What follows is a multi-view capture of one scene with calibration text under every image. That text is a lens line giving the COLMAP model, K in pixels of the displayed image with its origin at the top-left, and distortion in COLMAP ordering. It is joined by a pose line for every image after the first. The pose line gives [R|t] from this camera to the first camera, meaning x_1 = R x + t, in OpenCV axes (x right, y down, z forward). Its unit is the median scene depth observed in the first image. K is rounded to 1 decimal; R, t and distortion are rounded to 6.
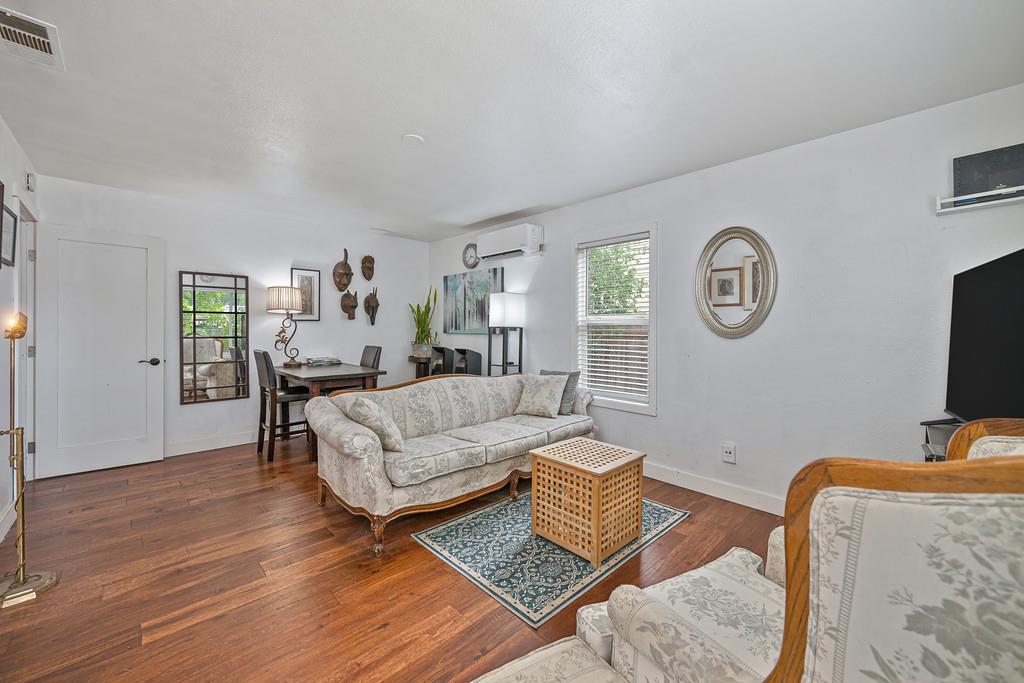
lens RADIAL K [[408.4, 0, 514.5], [0, 408.4, 334.9], [0, 0, 1]] dist [0.000299, 0.000403]
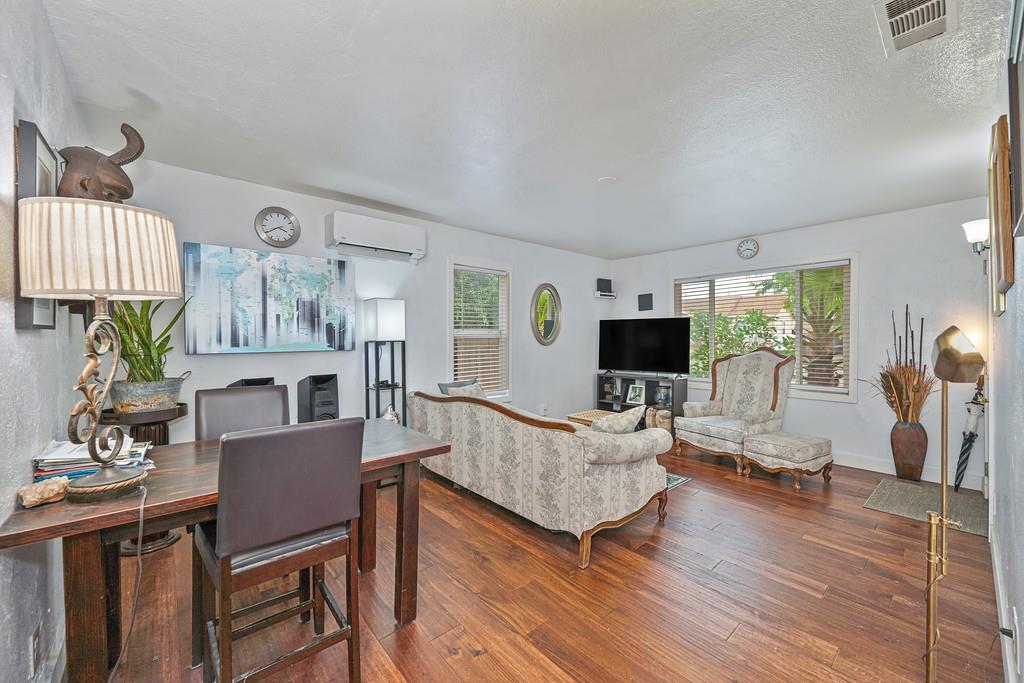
lens RADIAL K [[408.4, 0, 502.3], [0, 408.4, 338.5], [0, 0, 1]] dist [0.000299, 0.000403]
pose [[0.057012, -0.007021, 0.998349, -1.694597], [0.019101, 0.999800, 0.005941, -0.051242], [-0.998191, 0.018731, 0.057134, 1.503153]]
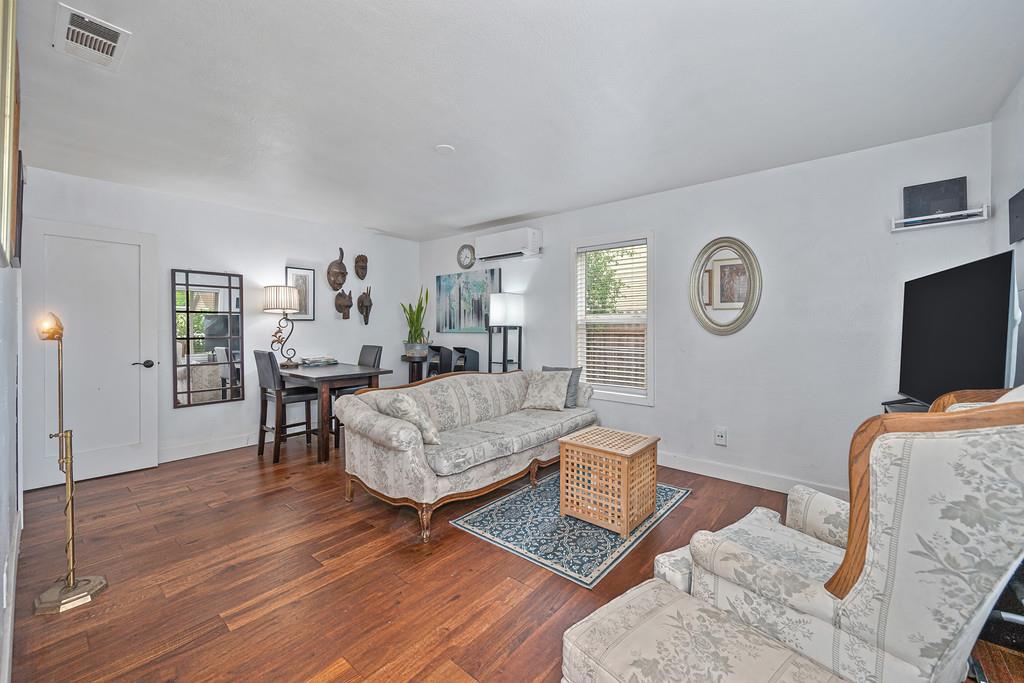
lens RADIAL K [[408.4, 0, 528.0], [0, 408.4, 333.6], [0, 0, 1]] dist [0.000299, 0.000403]
pose [[0.993479, -0.006484, 0.113827, -0.168327], [0.006495, 0.999979, 0.000273, 0.000125], [-0.113826, 0.000468, 0.993501, -0.080427]]
